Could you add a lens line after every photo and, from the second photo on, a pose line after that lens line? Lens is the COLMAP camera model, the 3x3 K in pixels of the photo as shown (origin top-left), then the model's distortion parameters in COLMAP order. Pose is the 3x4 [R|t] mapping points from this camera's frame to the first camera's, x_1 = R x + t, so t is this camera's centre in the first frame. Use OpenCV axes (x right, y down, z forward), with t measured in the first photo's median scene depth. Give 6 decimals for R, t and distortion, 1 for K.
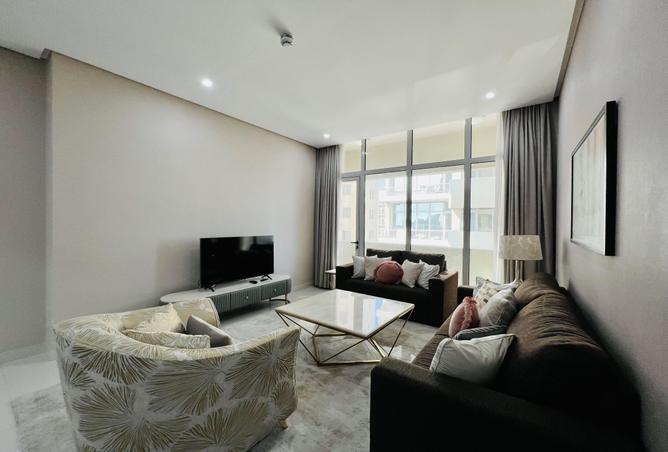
lens RADIAL K [[266.1, 0, 334.0], [0, 266.1, 226.0], [0, 0, 1]] dist [0.023739, -0.000003]
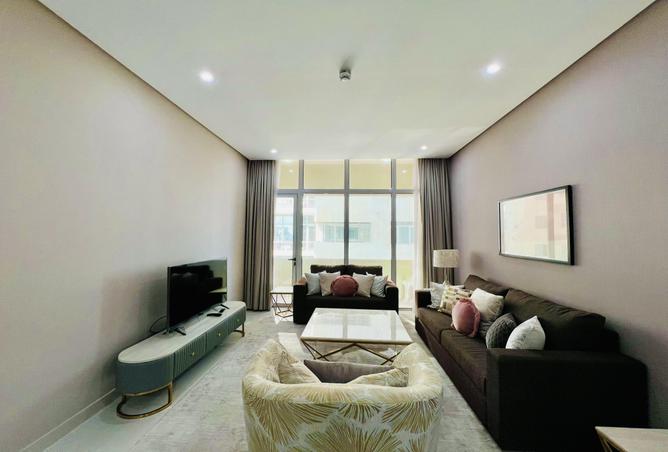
lens RADIAL K [[267.9, 0, 334.0], [0, 267.9, 226.0], [0, 0, 1]] dist [-0.001020, -0.000066]
pose [[0.848445, 0.011107, 0.529166, -0.385987], [0.009566, 0.999295, -0.036313, -0.029964], [-0.529197, 0.035871, 0.847741, 0.074177]]
